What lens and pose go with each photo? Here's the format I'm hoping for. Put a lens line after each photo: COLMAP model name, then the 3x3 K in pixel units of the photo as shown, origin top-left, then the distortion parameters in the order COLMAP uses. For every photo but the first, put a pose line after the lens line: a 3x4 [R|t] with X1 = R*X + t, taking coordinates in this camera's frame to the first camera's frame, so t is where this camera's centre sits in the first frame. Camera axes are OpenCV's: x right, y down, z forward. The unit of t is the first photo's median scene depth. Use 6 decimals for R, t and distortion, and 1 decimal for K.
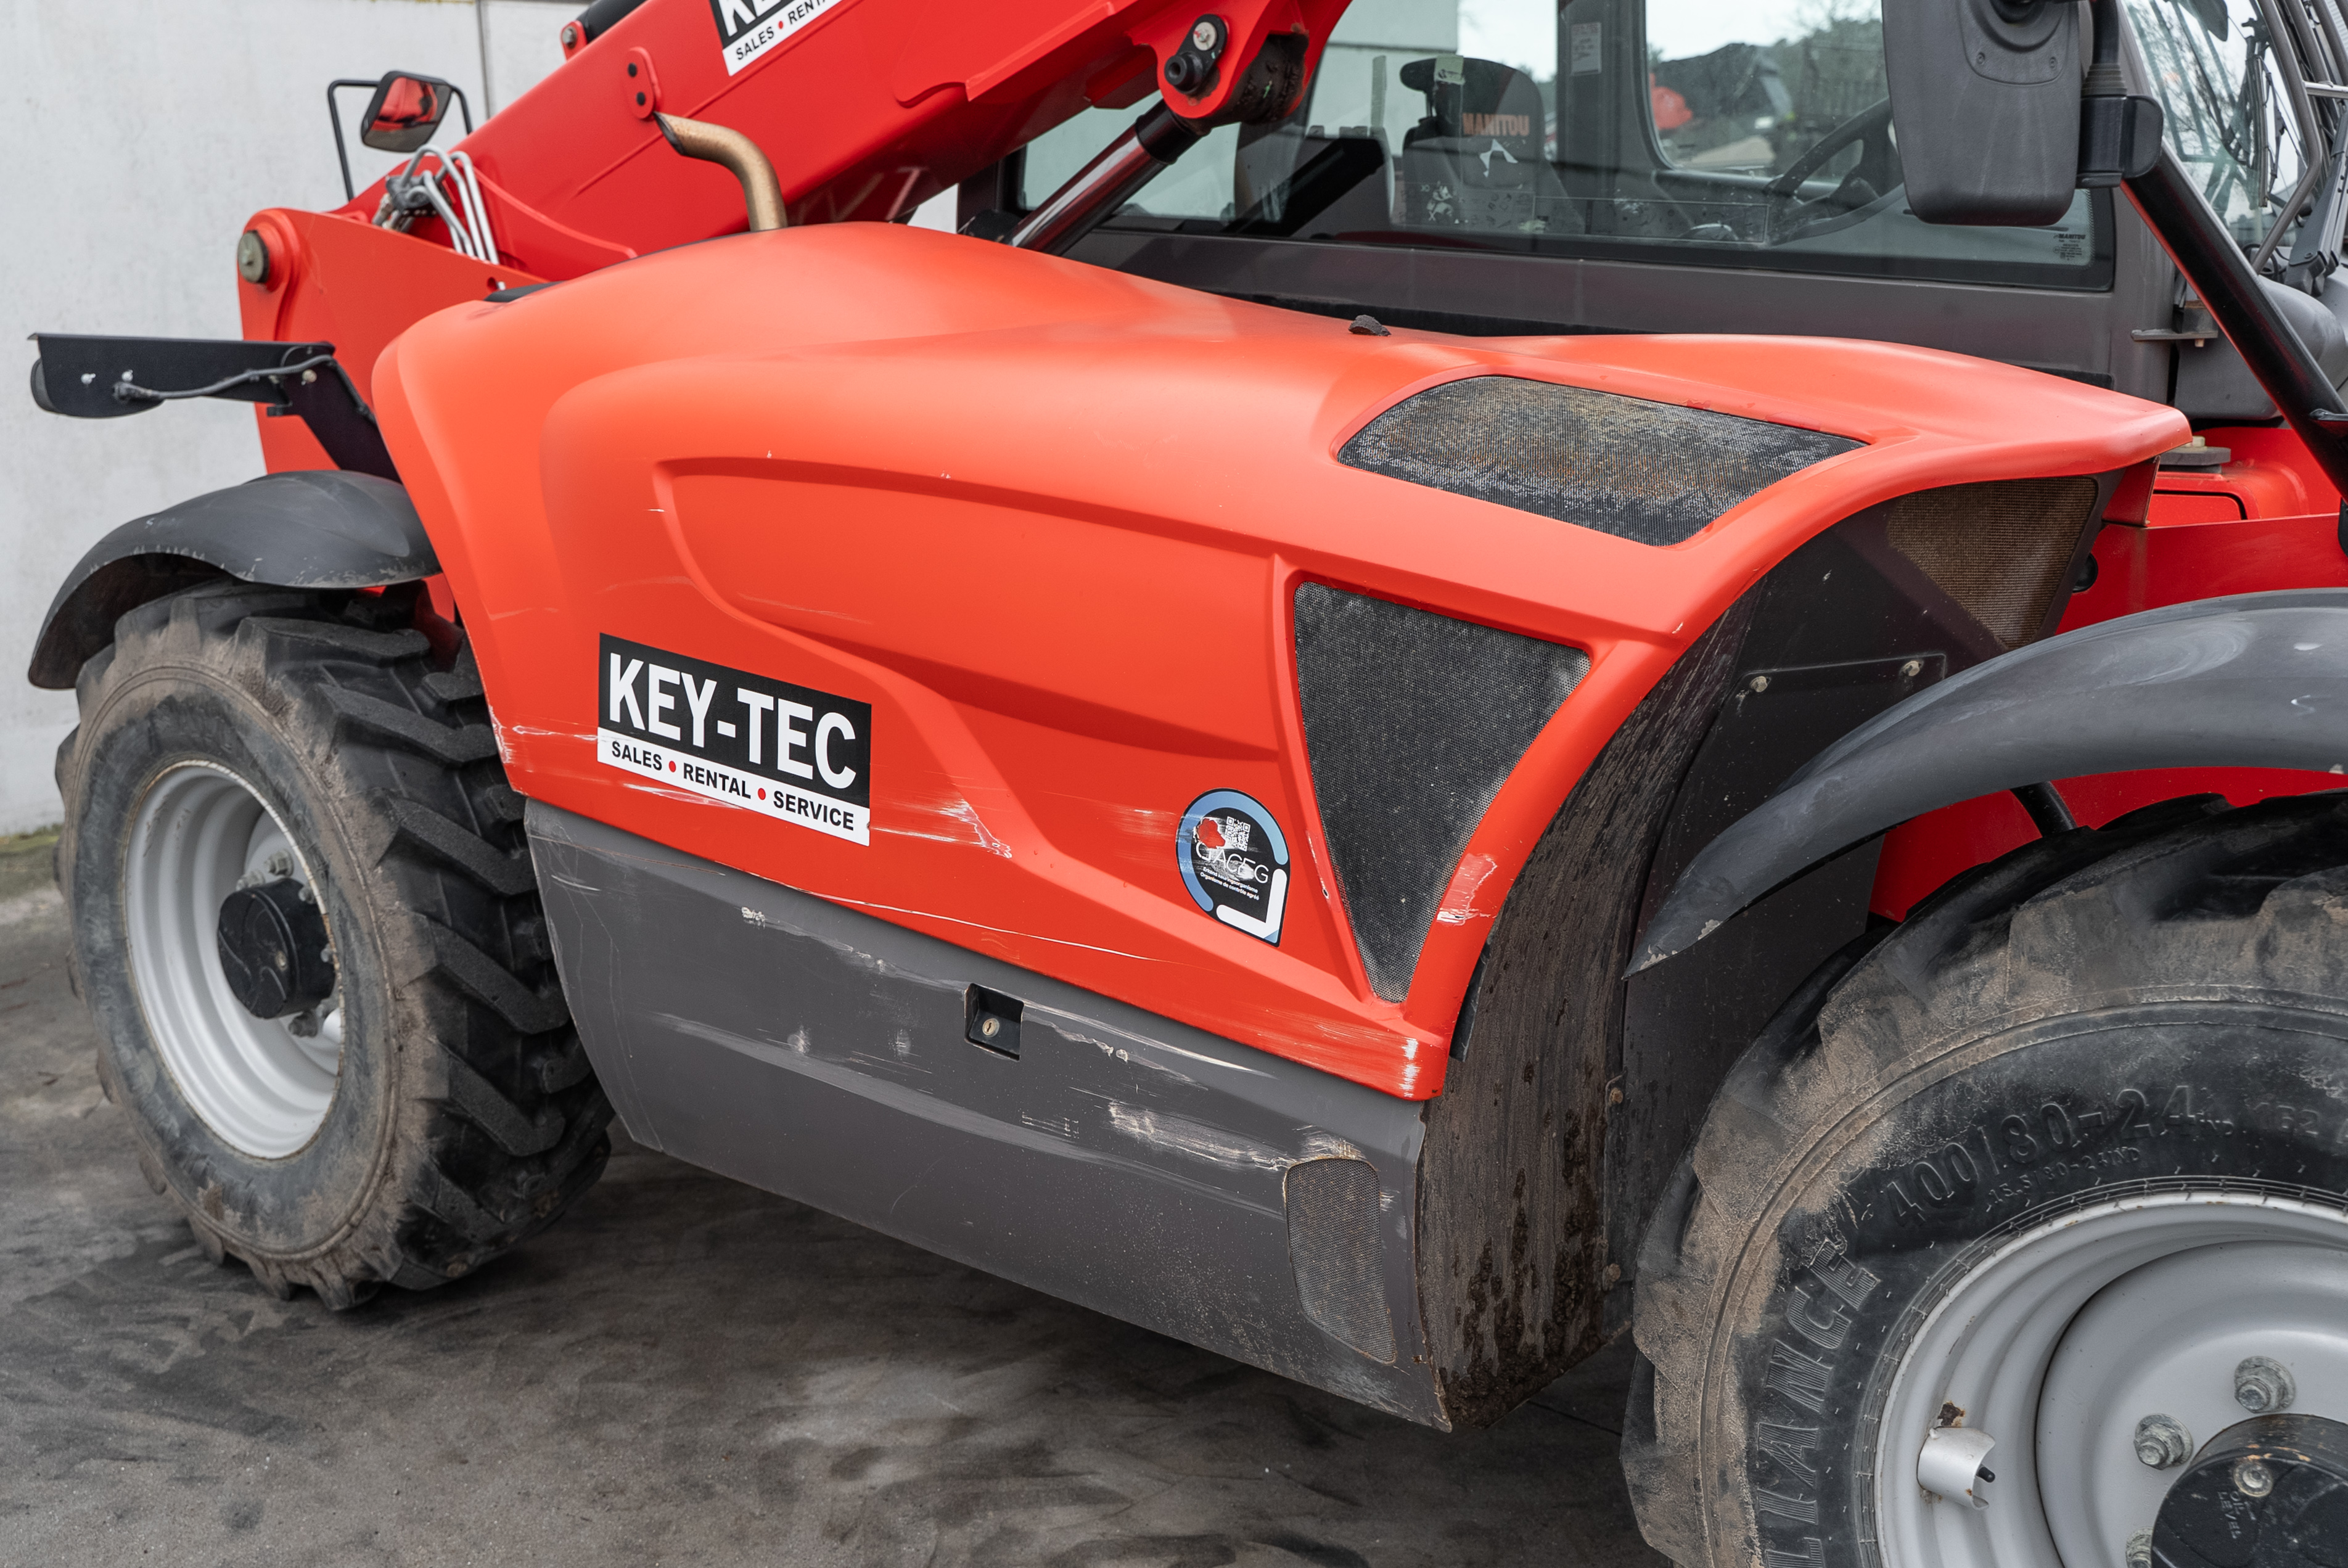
lens RADIAL K [[2290.4, 0, 1174.3], [0, 2290.4, 781.3], [0, 0, 1]] dist [-0.001267, 0.000000]
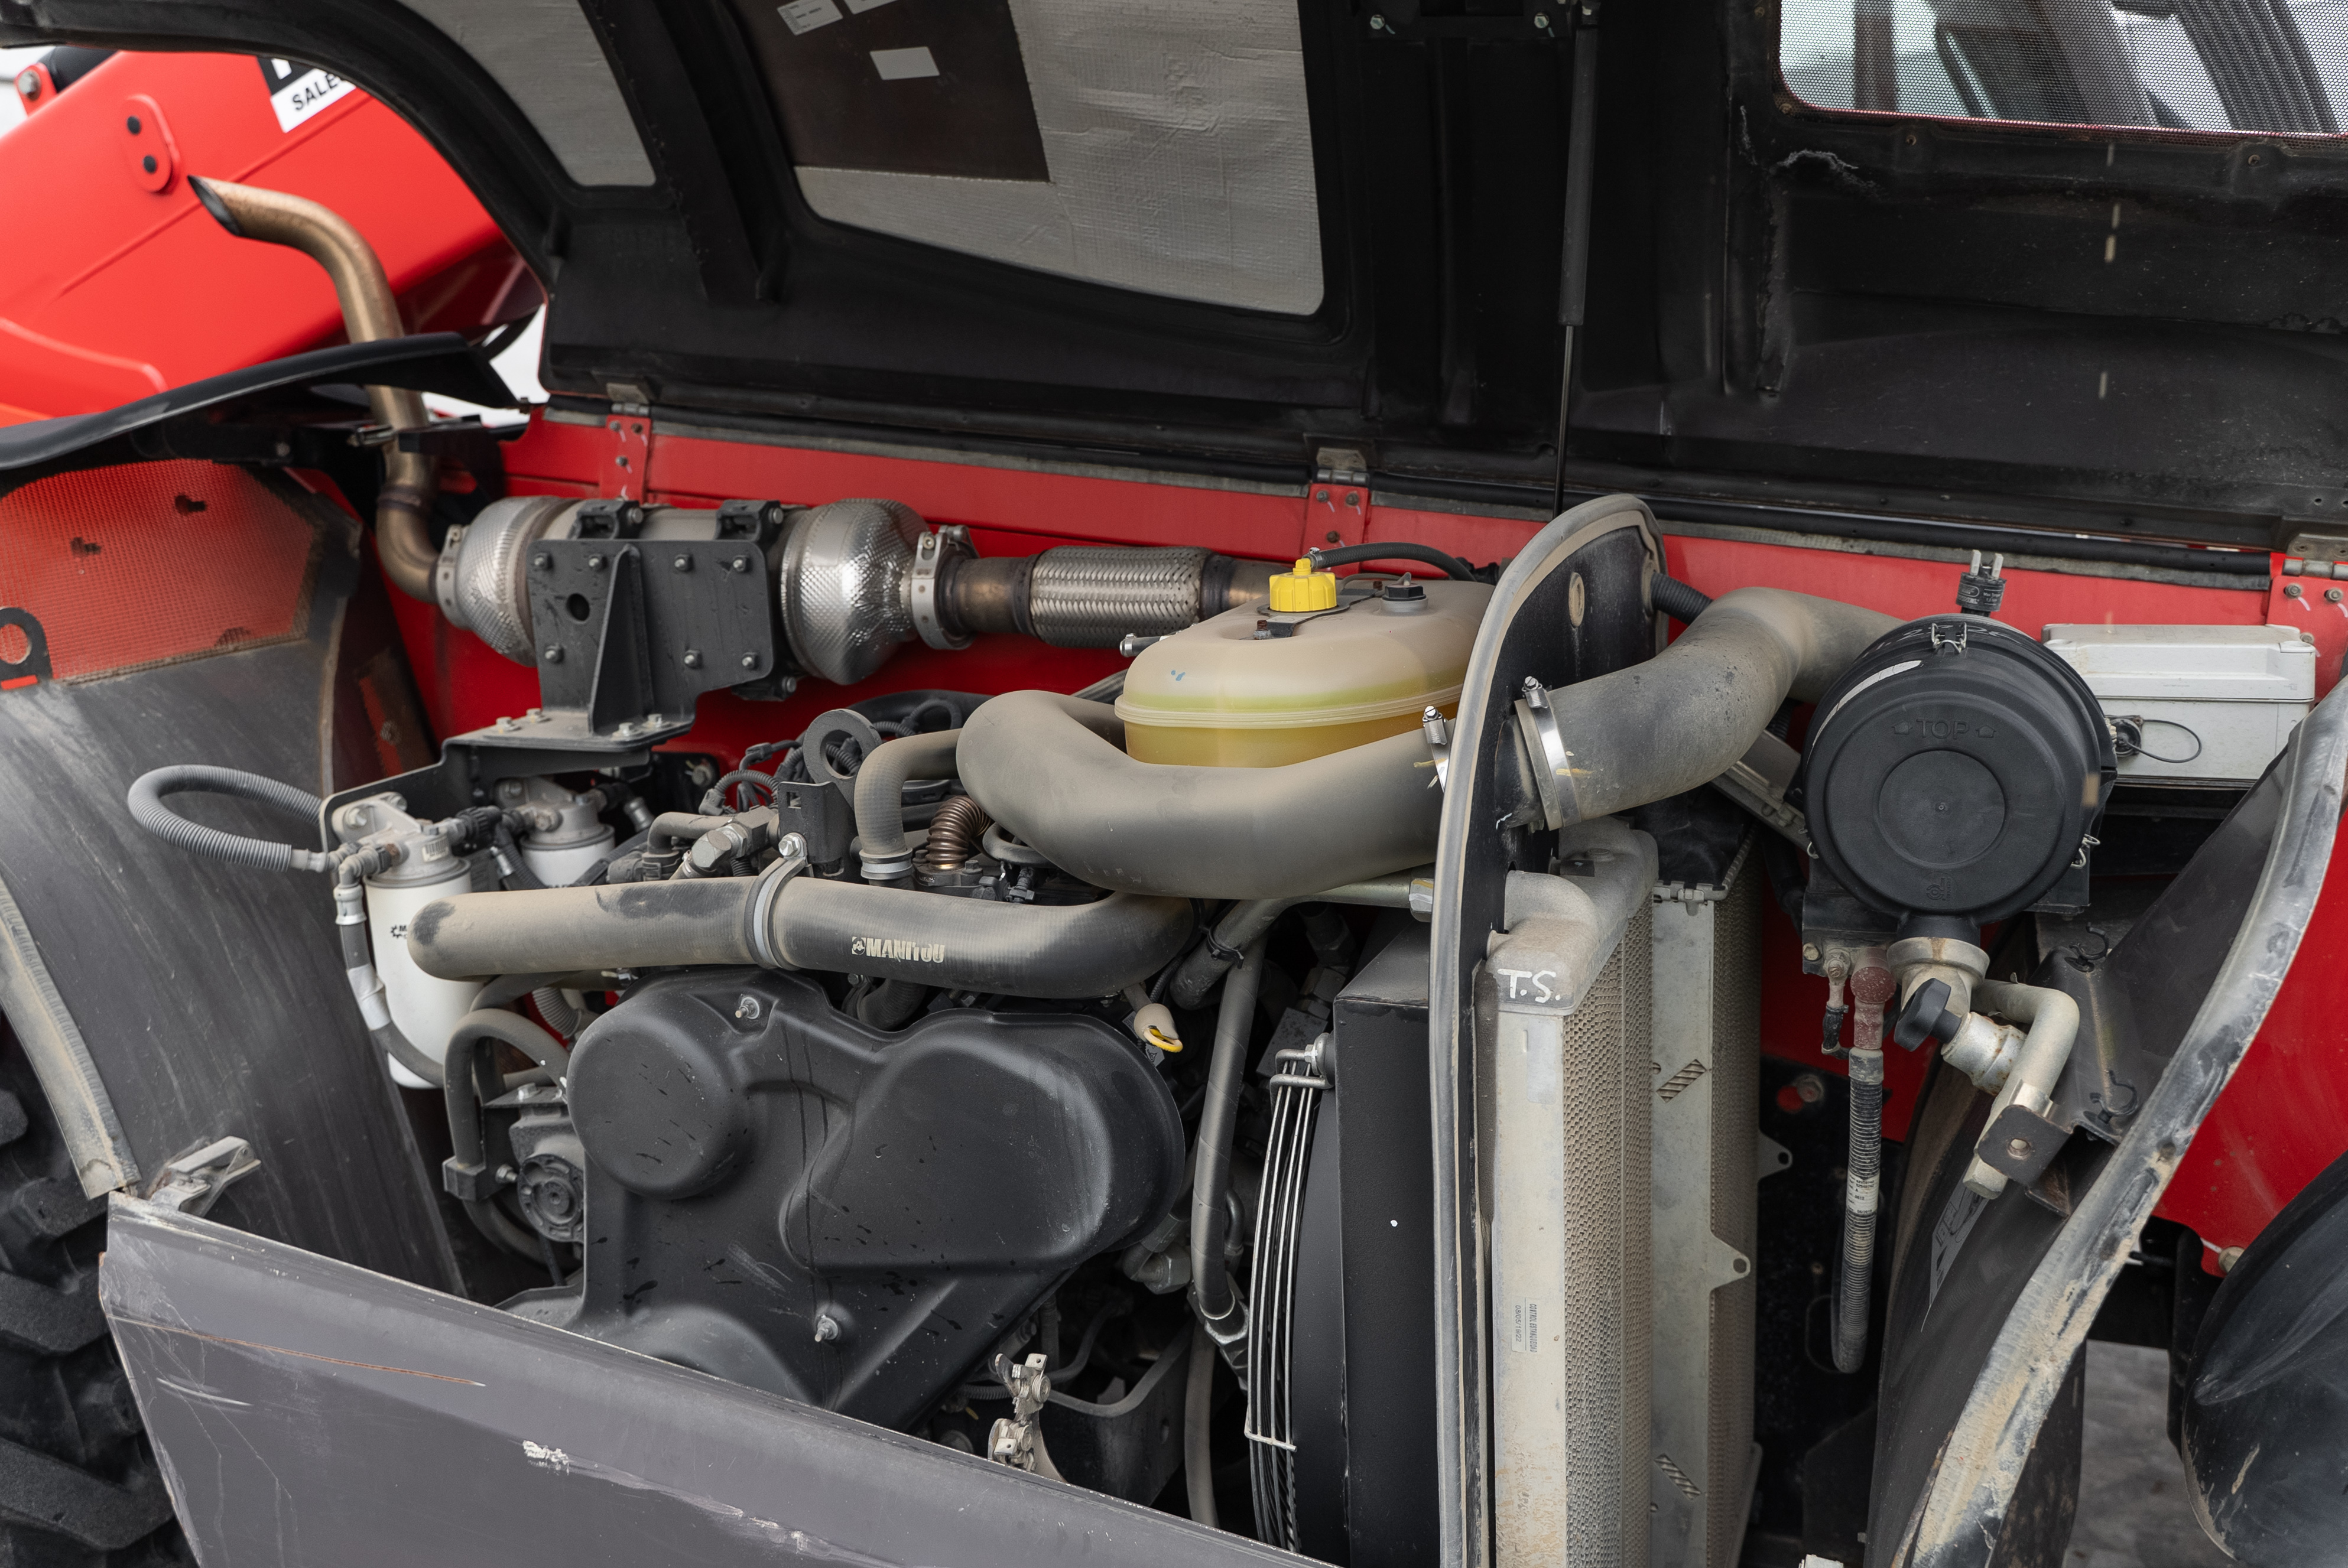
lens RADIAL K [[1890.2, 0, 1172.6], [0, 1890.2, 793.6], [0, 0, 1]] dist [-0.018590, 0.002544]
pose [[0.954371, -0.078528, 0.288115, -0.129198], [0.077203, 0.996887, 0.015978, -0.094698], [-0.288473, 0.006995, 0.957463, 0.388656]]
